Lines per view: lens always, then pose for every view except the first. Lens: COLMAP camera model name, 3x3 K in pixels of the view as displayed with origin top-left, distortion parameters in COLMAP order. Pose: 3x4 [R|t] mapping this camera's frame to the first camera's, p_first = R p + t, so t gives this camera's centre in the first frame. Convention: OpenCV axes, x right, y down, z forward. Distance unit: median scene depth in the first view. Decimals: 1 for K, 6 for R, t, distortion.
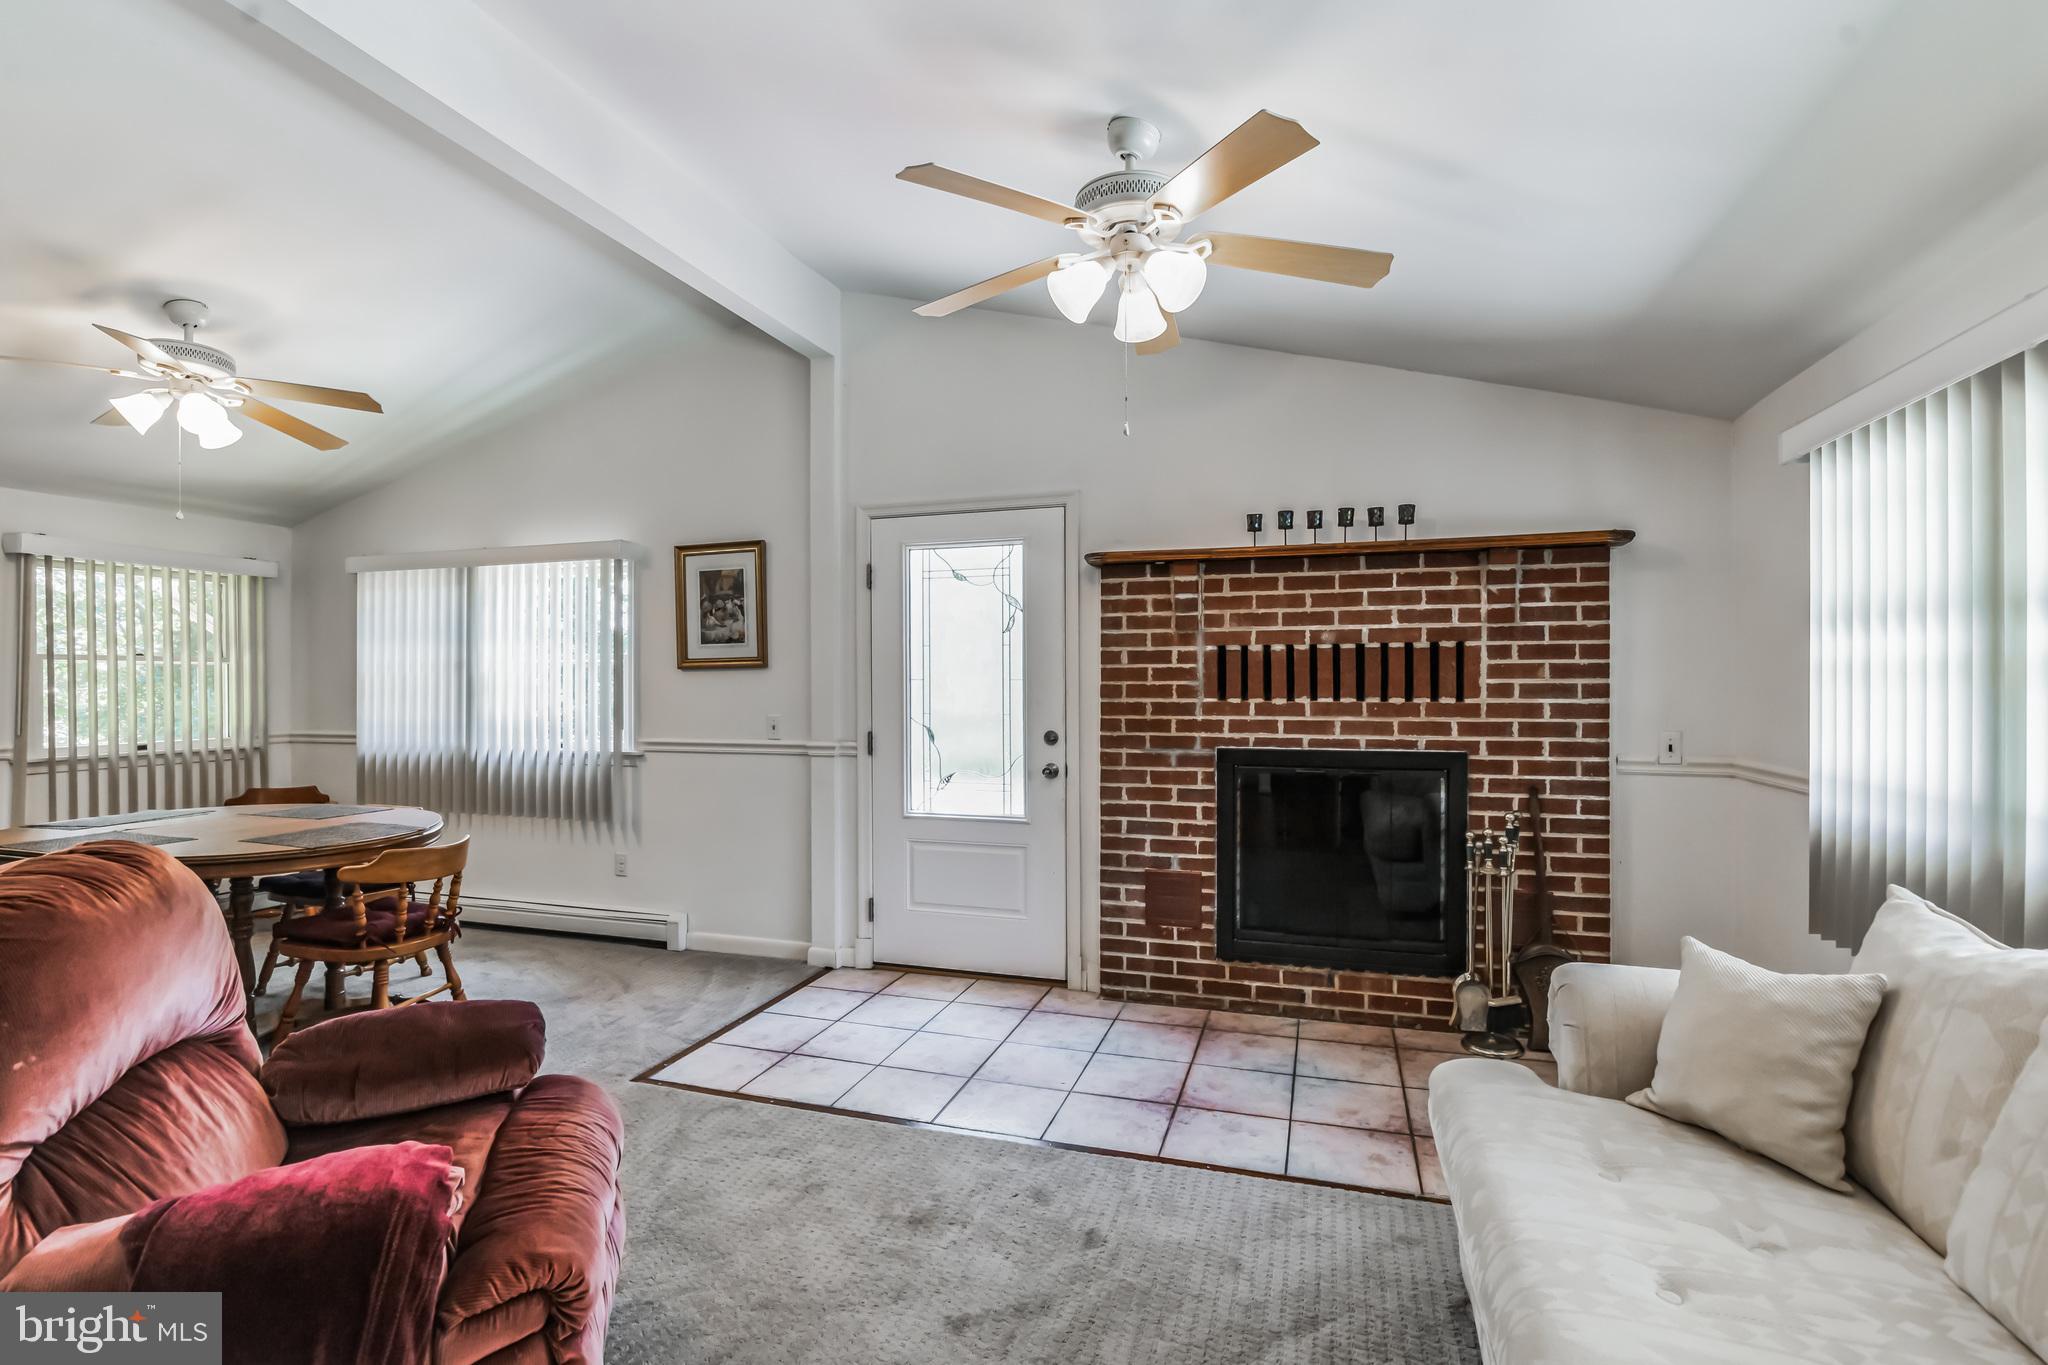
lens RADIAL K [[972.4, 0, 1015.7], [0, 972.4, 695.6], [0, 0, 1]] dist [-0.018935, 0.001109]
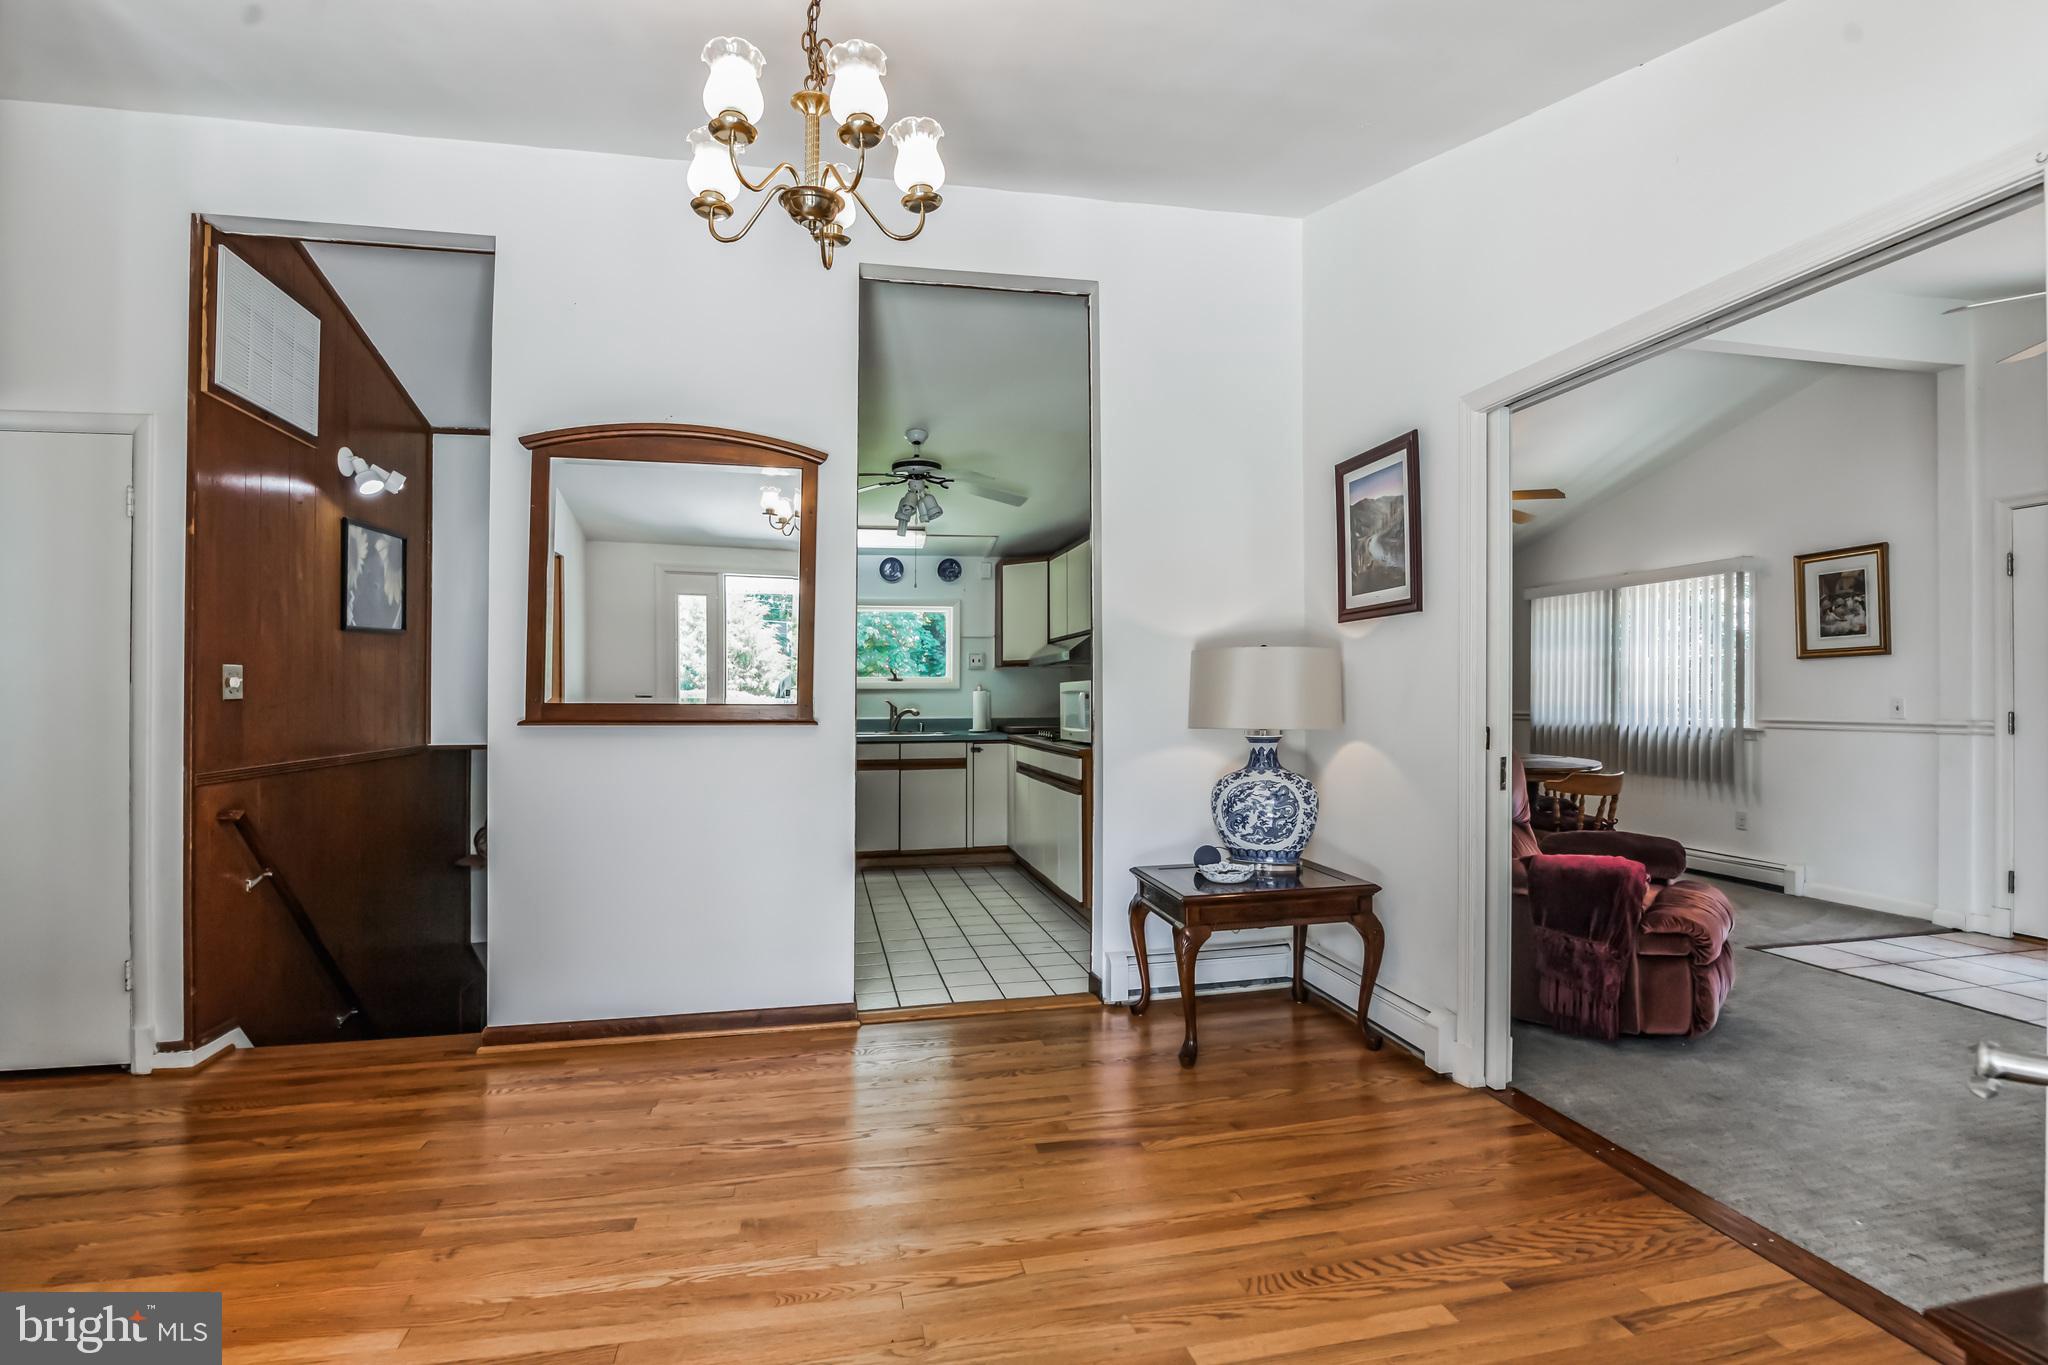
lens RADIAL K [[972.4, 0, 1013.9], [0, 972.4, 697.9], [0, 0, 1]] dist [-0.018935, 0.001109]
pose [[0.504891, 0.000147, -0.863183, 0.185727], [-0.008601, 0.999951, -0.004861, 0.034777], [0.863140, 0.009878, 0.504868, -0.428222]]
